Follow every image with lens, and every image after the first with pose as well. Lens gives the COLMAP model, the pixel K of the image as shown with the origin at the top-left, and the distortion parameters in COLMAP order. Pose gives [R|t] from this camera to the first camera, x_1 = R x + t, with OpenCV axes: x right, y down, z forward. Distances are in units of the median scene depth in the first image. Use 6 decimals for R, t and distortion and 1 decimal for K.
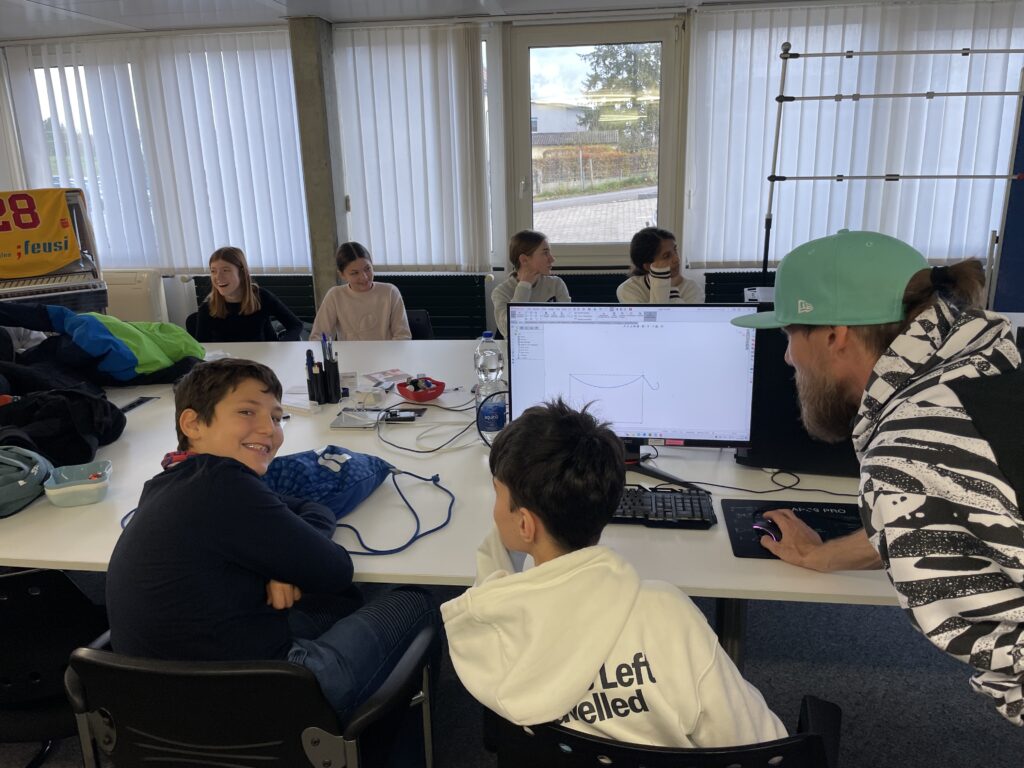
lens RADIAL K [[766.5, 0, 509.2], [0, 766.5, 379.8], [0, 0, 1]] dist [0.004591, -0.011976]
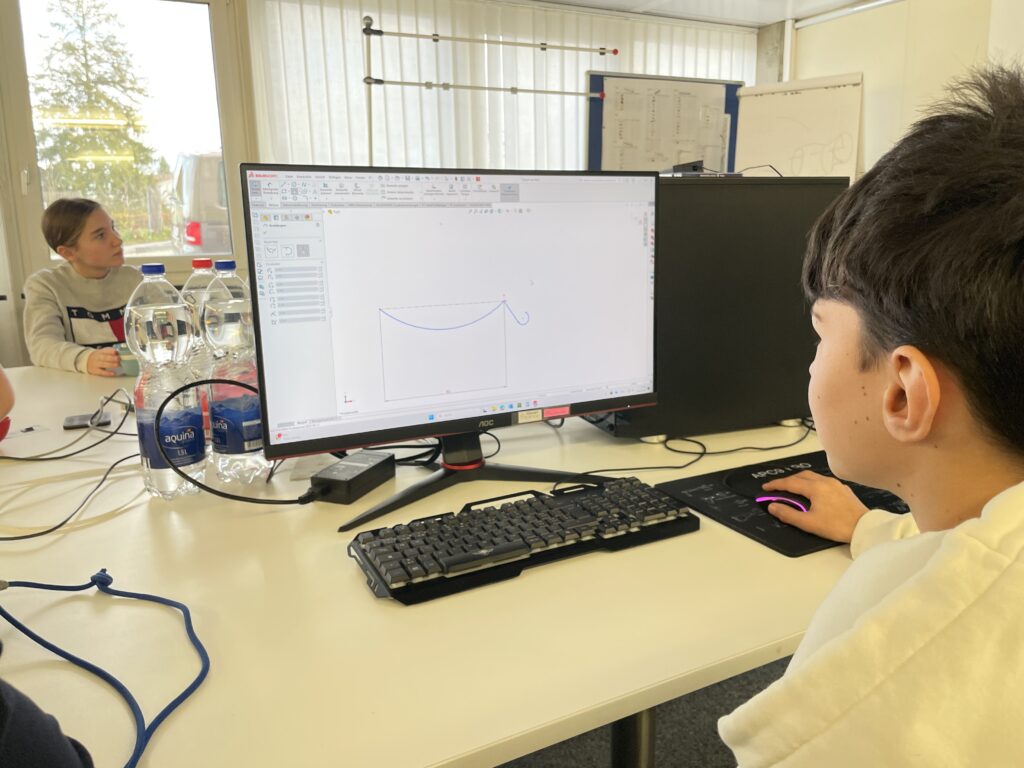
lens RADIAL K [[766.5, 0, 521.1], [0, 766.5, 386.9], [0, 0, 1]] dist [0.004591, -0.011976]
pose [[0.799896, -0.111937, 0.589608, -0.155712], [0.154769, 0.987696, -0.022454, 0.071538], [-0.579839, 0.109214, 0.807378, 0.531699]]
